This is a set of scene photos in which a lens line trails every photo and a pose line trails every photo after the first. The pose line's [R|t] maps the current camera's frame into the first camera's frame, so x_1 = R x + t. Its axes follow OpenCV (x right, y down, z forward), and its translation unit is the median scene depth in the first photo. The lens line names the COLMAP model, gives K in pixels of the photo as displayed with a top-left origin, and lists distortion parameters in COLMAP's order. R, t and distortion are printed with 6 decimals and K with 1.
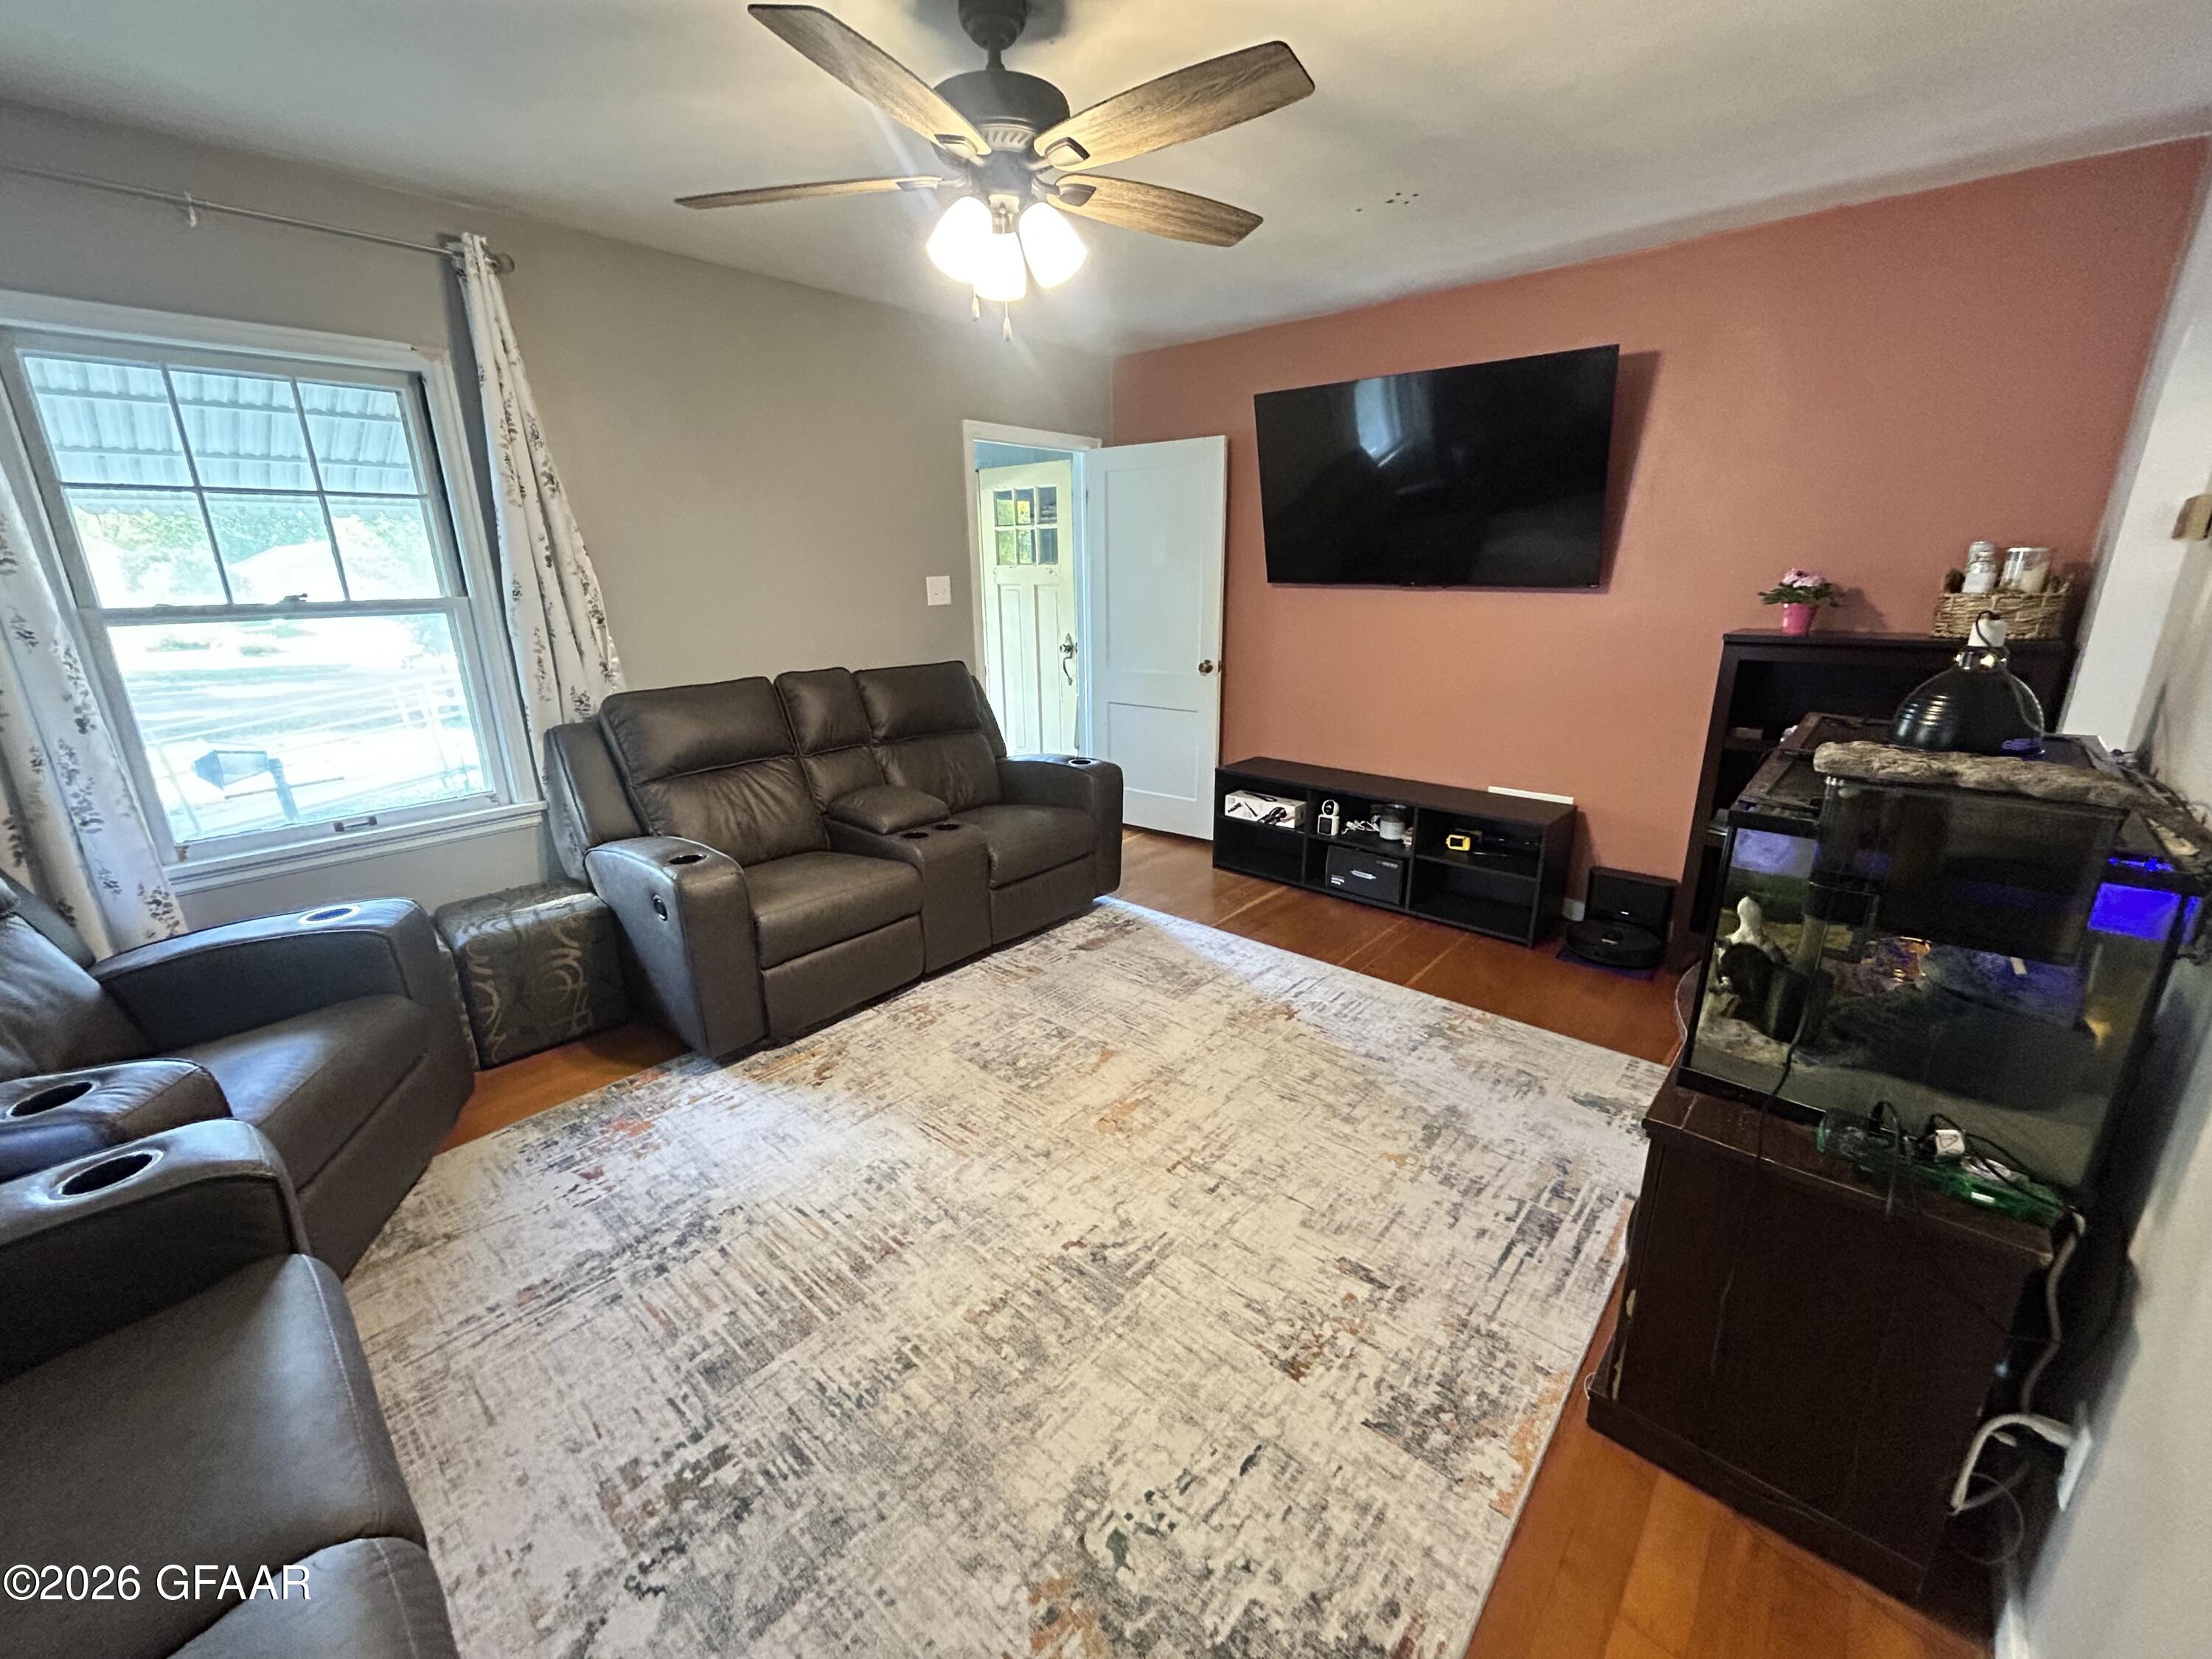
lens RADIAL K [[893.7, 0, 1099.8], [0, 893.7, 827.0], [0, 0, 1]] dist [0.001567, -0.000428]
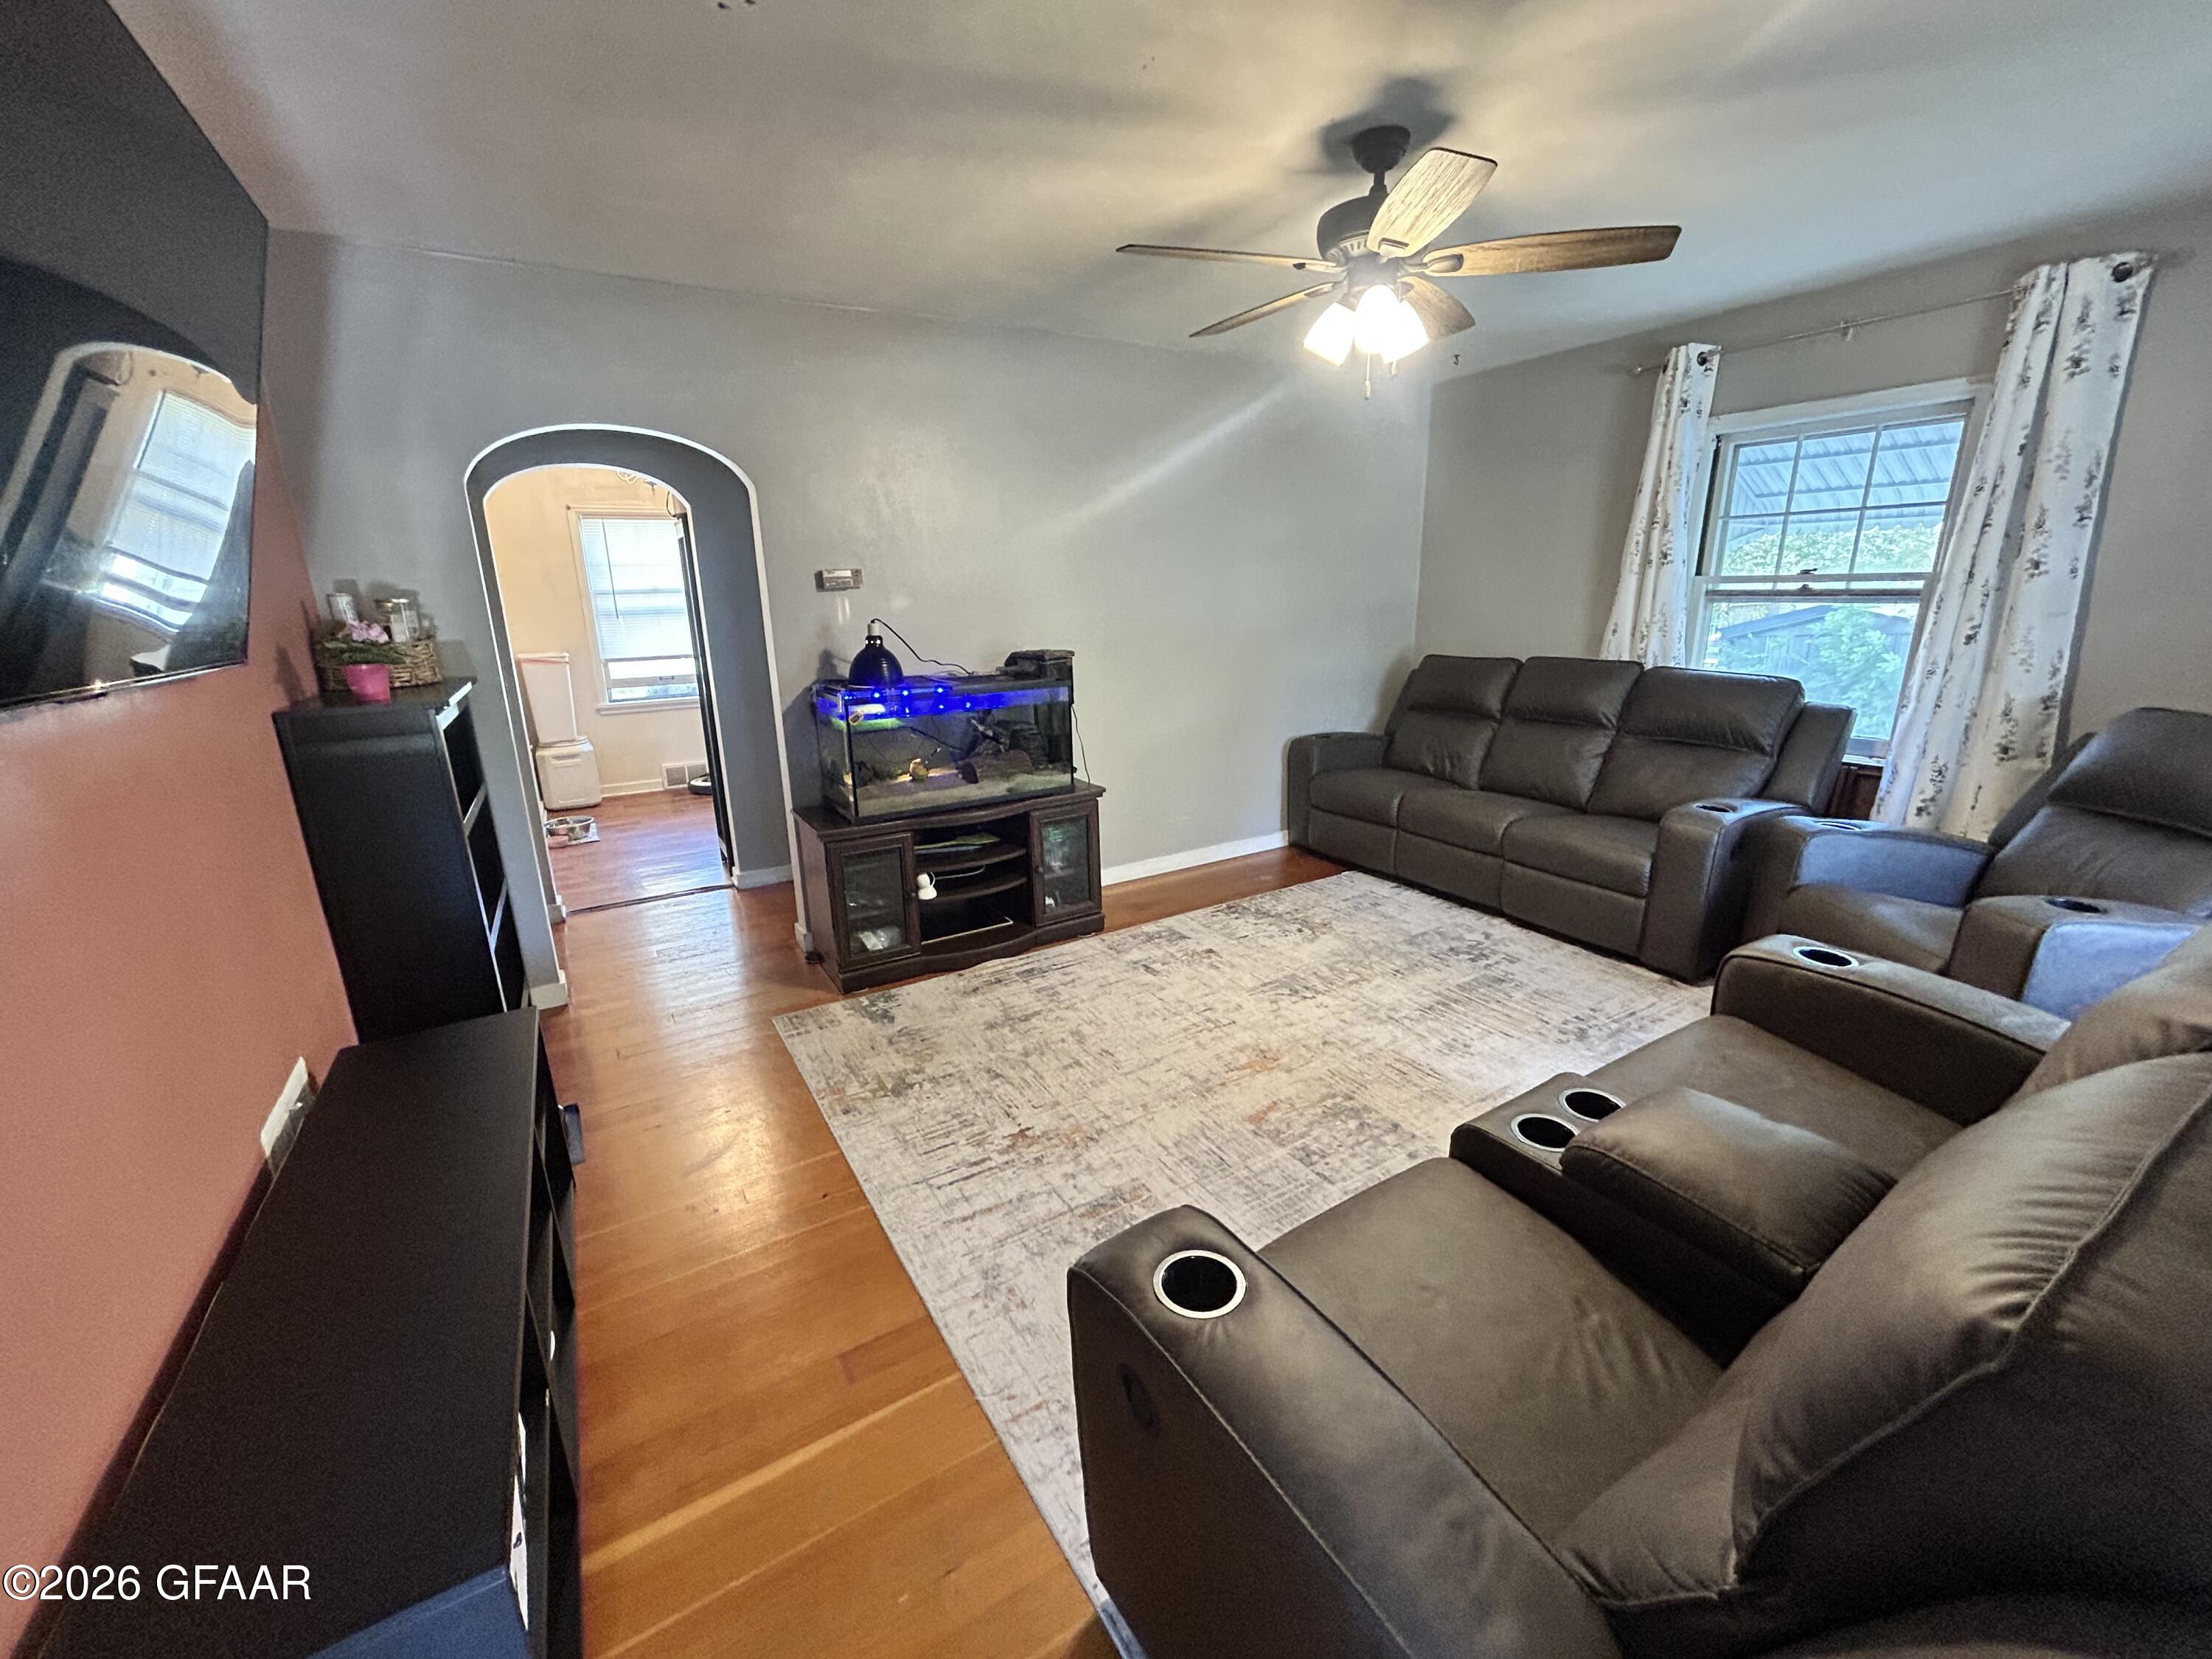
lens RADIAL K [[893.7, 0, 1099.8], [0, 893.7, 827.0], [0, 0, 1]] dist [0.001567, -0.000428]
pose [[-0.954813, -0.044799, 0.293810, -0.123309], [0.115971, 0.854050, 0.507099, -0.634162], [-0.273646, 0.518258, -0.810263, 2.153160]]
